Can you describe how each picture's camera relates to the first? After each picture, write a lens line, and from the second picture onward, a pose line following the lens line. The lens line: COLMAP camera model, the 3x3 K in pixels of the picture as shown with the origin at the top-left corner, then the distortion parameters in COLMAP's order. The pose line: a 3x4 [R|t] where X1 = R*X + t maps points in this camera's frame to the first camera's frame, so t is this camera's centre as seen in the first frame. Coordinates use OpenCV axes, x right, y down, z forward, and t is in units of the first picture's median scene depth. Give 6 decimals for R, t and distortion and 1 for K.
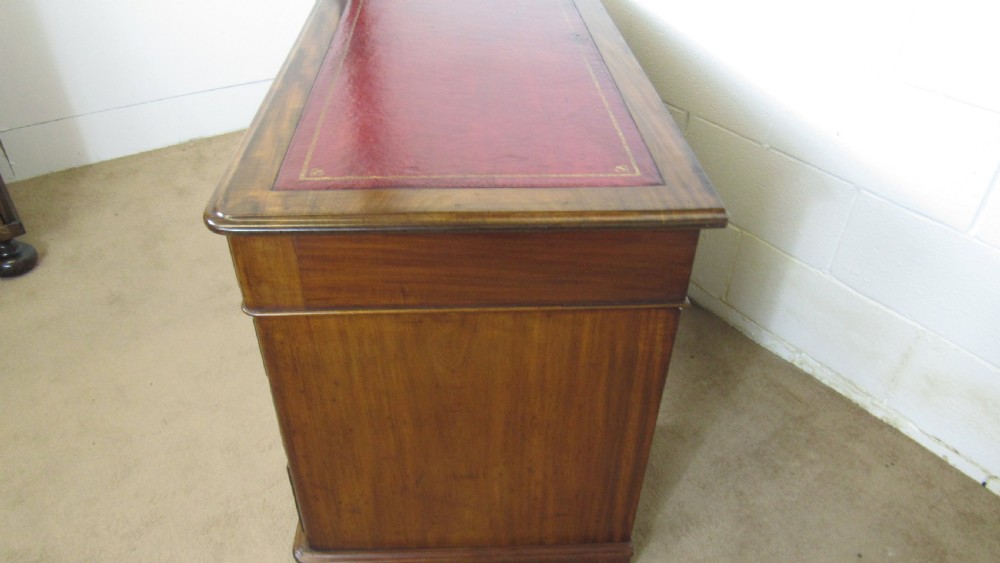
lens RADIAL K [[714.1, 0, 498.0], [0, 714.1, 283.5], [0, 0, 1]] dist [-0.027661, 0.008302]
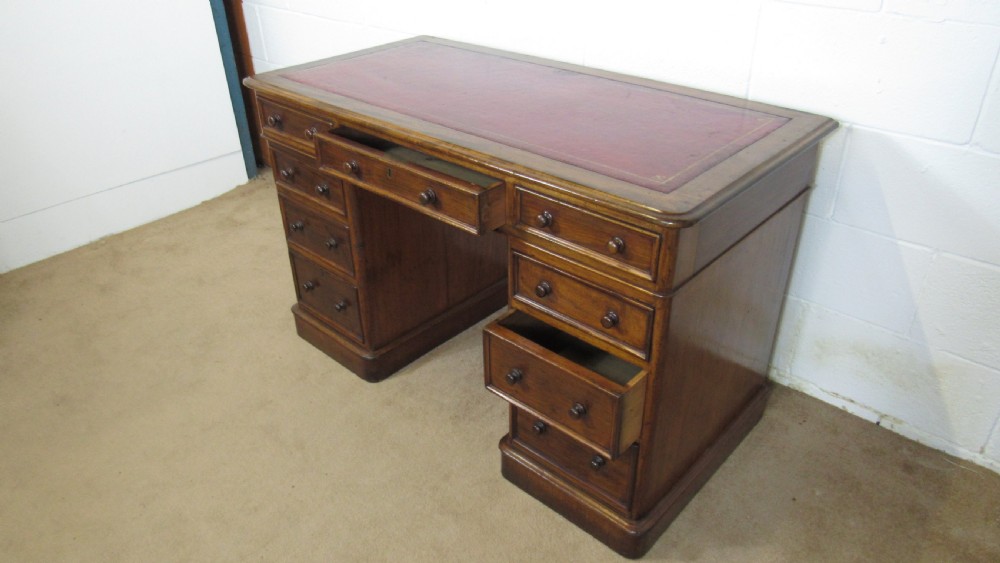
lens RADIAL K [[714.1, 0, 498.0], [0, 714.1, 283.5], [0, 0, 1]] dist [-0.027661, 0.008302]
pose [[0.977576, -0.143147, 0.154448, -0.089700], [0.155477, 0.985293, -0.070888, 0.035596], [-0.142029, 0.093311, 0.985455, -0.110905]]
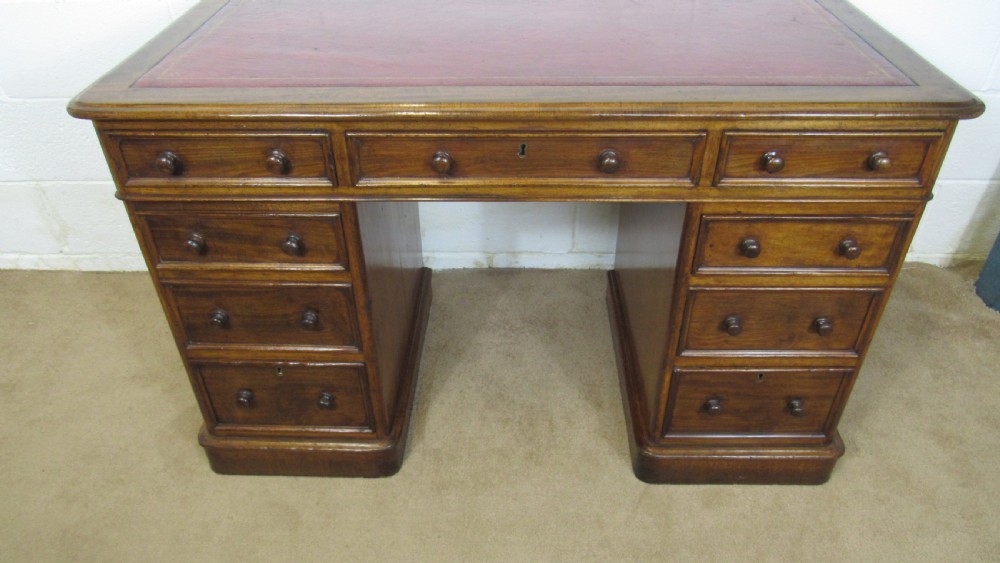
lens RADIAL K [[714.1, 0, 498.0], [0, 714.1, 283.5], [0, 0, 1]] dist [-0.027661, 0.008302]
pose [[0.596263, -0.503561, 0.625217, -0.517658], [0.491850, 0.844667, 0.211238, -0.257597], [-0.634471, 0.181560, 0.751320, 0.382705]]
